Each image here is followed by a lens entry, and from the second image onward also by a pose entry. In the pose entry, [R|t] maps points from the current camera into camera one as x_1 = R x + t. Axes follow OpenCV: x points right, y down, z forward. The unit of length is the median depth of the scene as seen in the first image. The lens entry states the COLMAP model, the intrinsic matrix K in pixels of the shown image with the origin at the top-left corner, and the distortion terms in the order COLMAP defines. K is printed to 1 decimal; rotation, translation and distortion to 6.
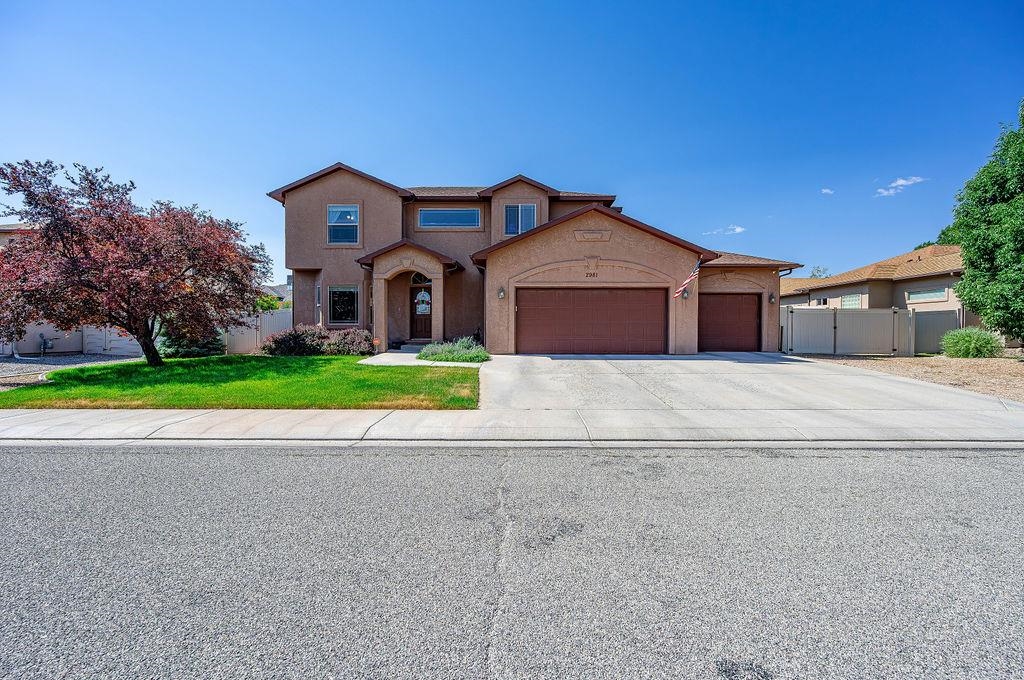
lens RADIAL K [[411.3, 0, 512.0], [0, 411.3, 340.0], [0, 0, 1]] dist [0.000113, -0.000003]
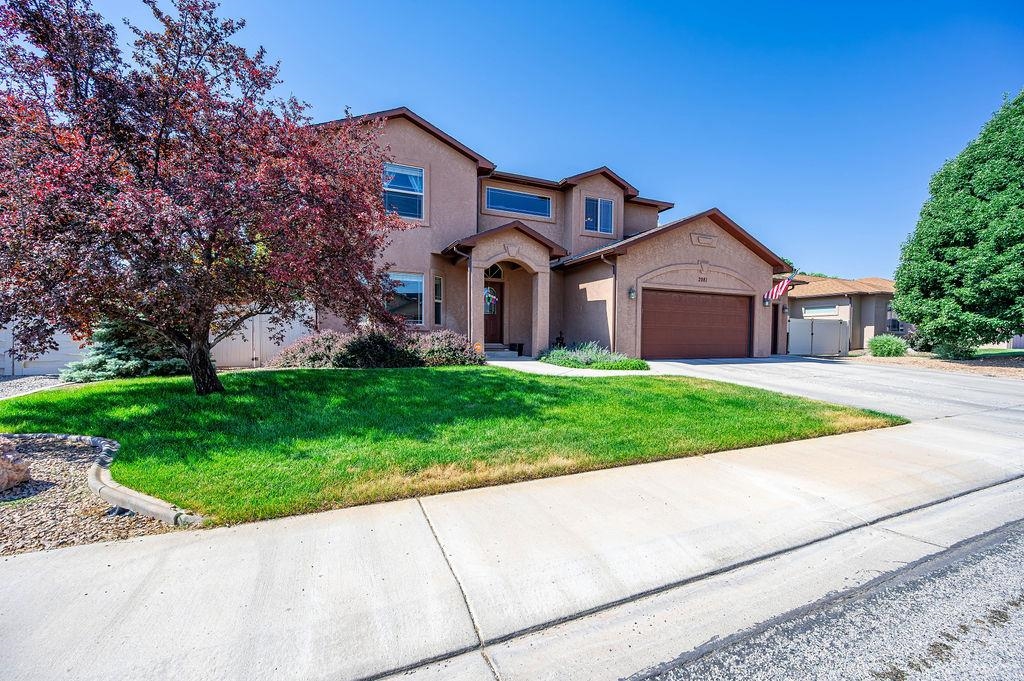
lens RADIAL K [[409.3, 0, 508.8], [0, 409.3, 353.7], [0, 0, 1]] dist [-0.000205, -0.000014]
pose [[0.914250, -0.011592, 0.404984, -0.587860], [0.003242, 0.999768, 0.021296, -0.000331], [-0.405137, -0.018157, 0.914076, 0.252096]]
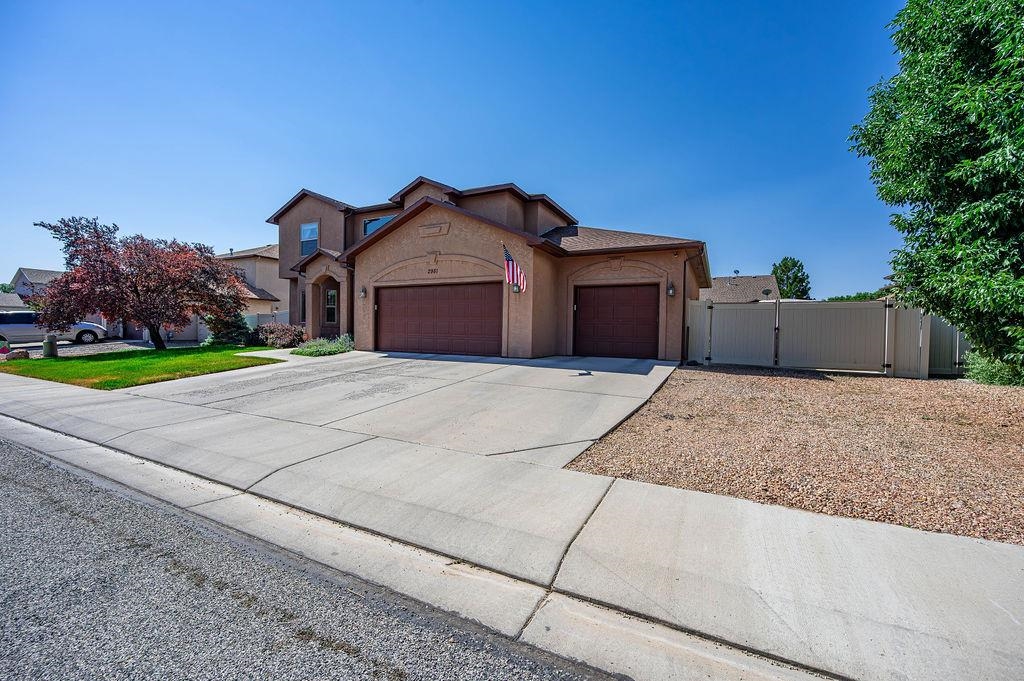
lens RADIAL K [[390.2, 0, 512.0], [0, 390.2, 340.5], [0, 0, 1]] dist [0.001605, 0.000122]
pose [[0.905702, 0.024203, -0.423224, 0.686751], [-0.023786, 0.999697, 0.006269, -0.005115], [0.423248, 0.004388, 0.906003, 0.227950]]
